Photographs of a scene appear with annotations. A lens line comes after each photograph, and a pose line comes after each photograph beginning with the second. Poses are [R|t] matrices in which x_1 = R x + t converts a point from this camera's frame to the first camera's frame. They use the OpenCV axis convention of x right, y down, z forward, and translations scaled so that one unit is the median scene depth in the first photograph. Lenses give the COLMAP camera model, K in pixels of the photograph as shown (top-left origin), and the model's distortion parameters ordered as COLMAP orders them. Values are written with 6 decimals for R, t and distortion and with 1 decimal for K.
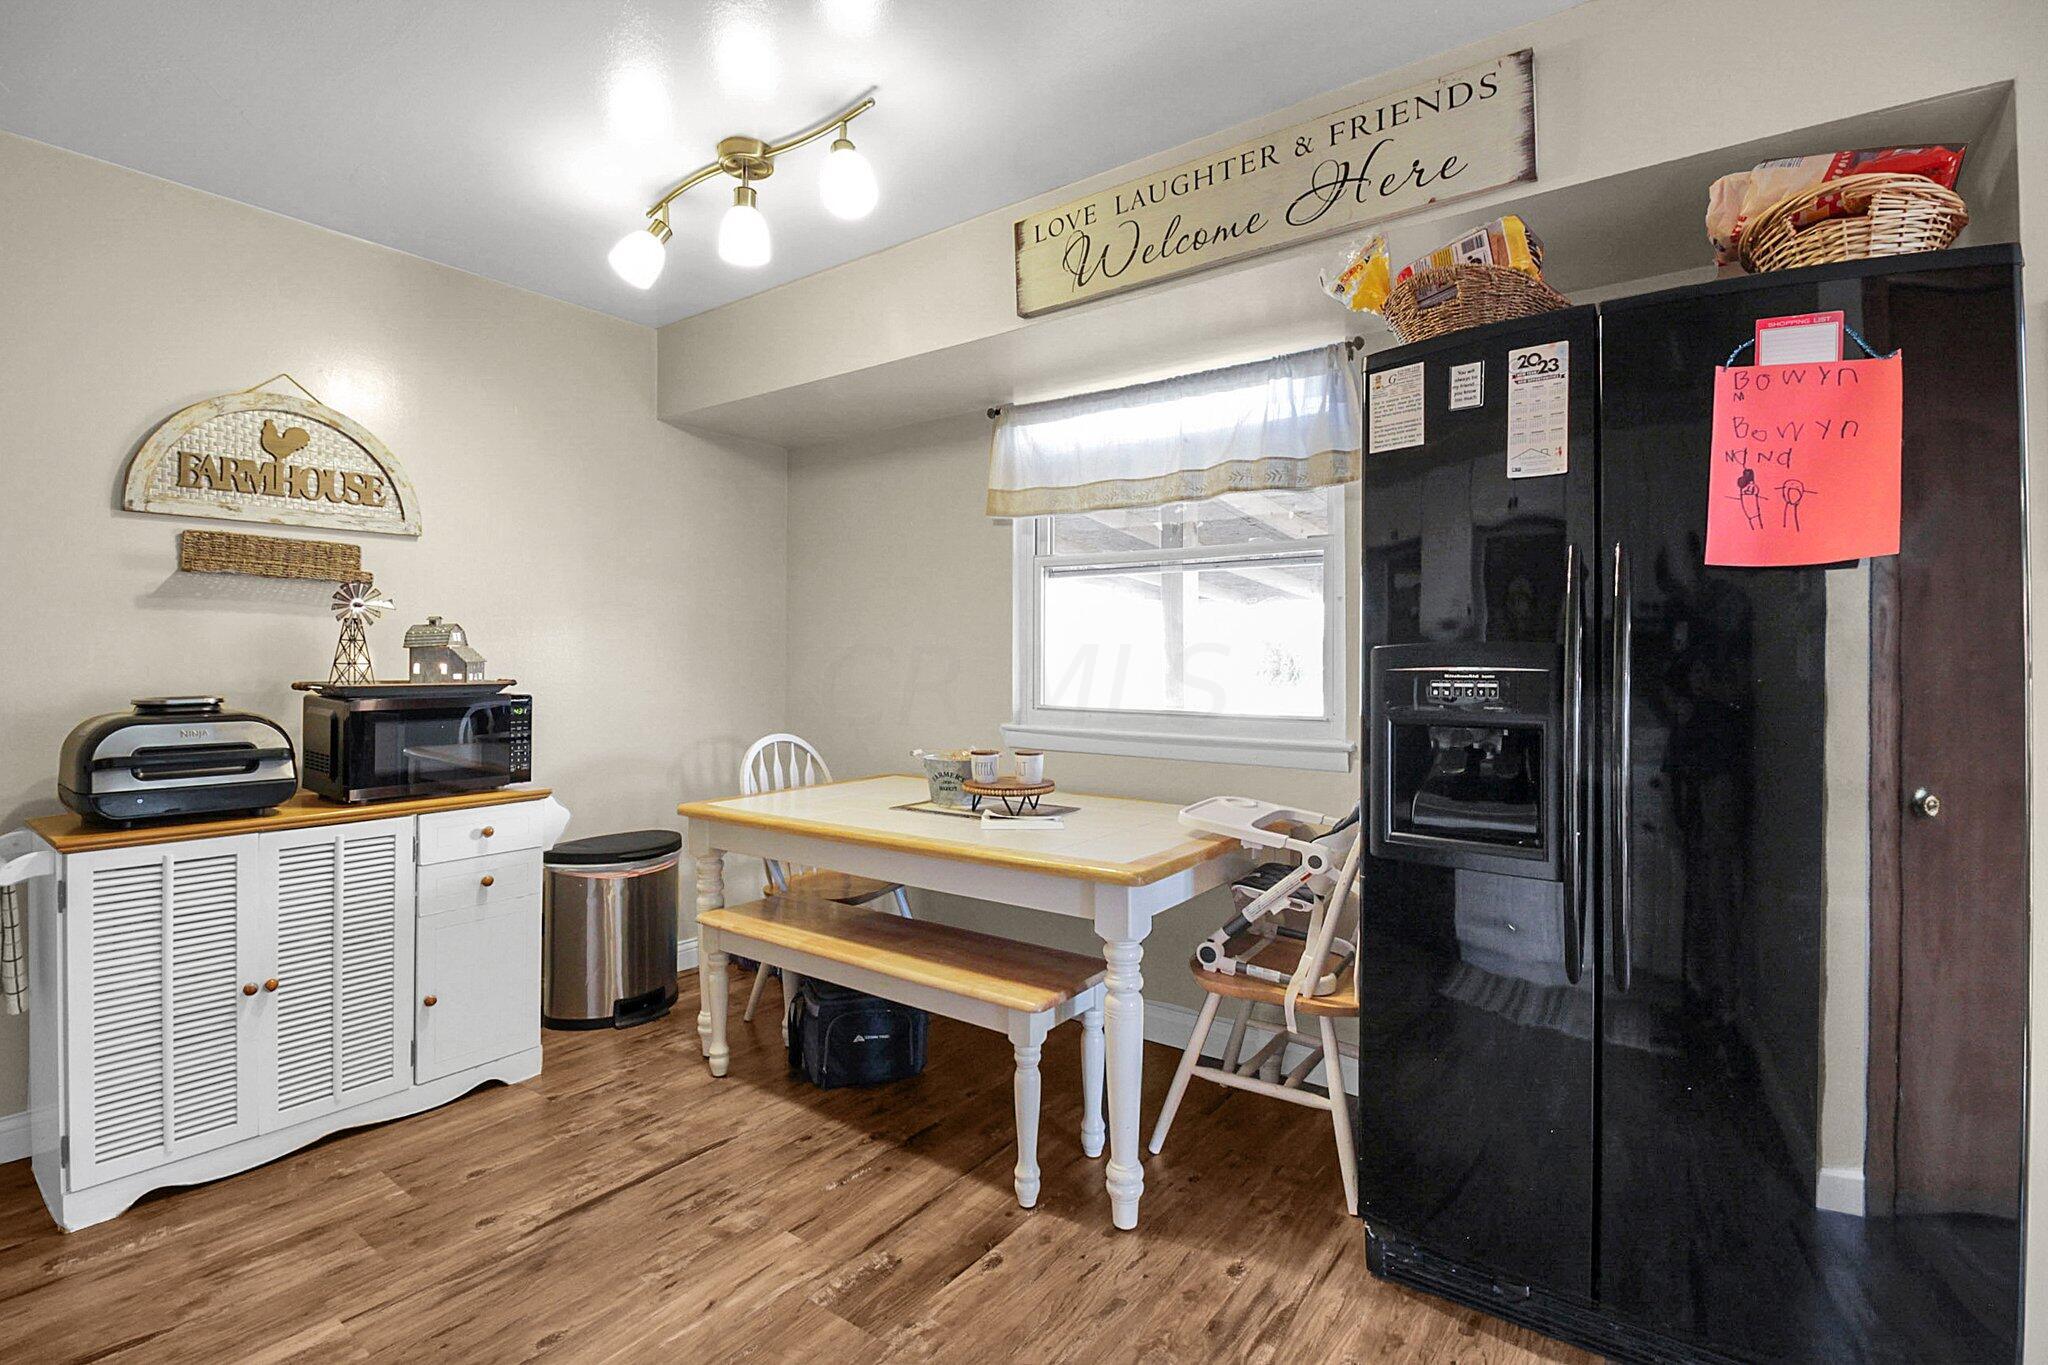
lens RADIAL K [[967.9, 0, 1017.3], [0, 967.9, 656.4], [0, 0, 1]] dist [-0.026744, -0.001022]
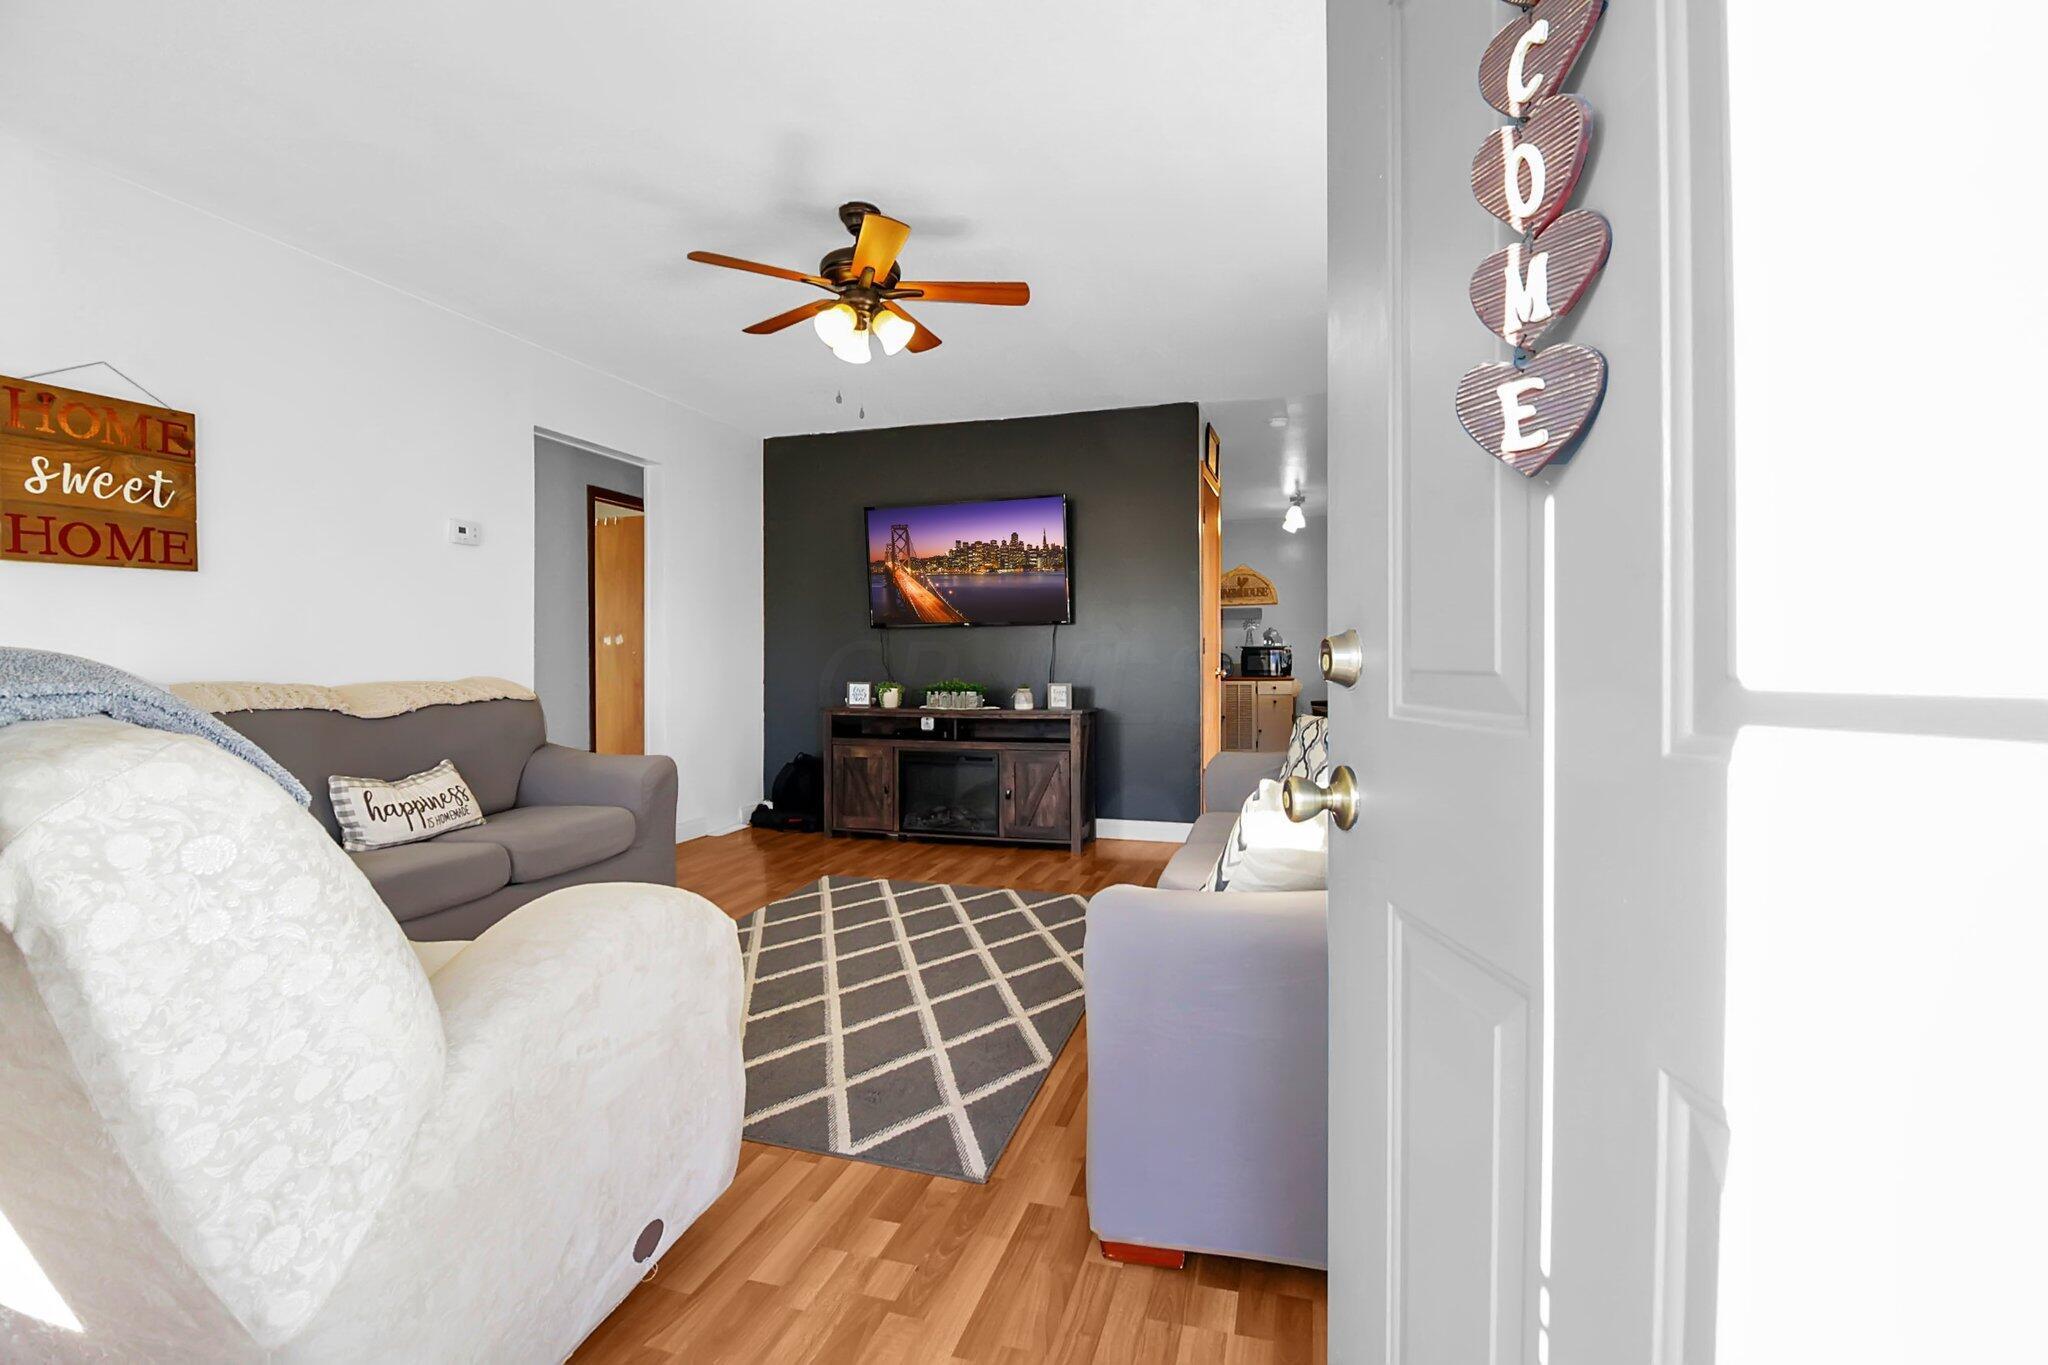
lens RADIAL K [[967.9, 0, 1017.3], [0, 967.9, 656.4], [0, 0, 1]] dist [-0.026744, -0.001022]
pose [[0.337059, 0.004201, -0.941474, 2.876177], [0.013668, 0.999863, 0.009355, 0.022201], [0.941384, -0.016021, 0.336956, -1.285373]]
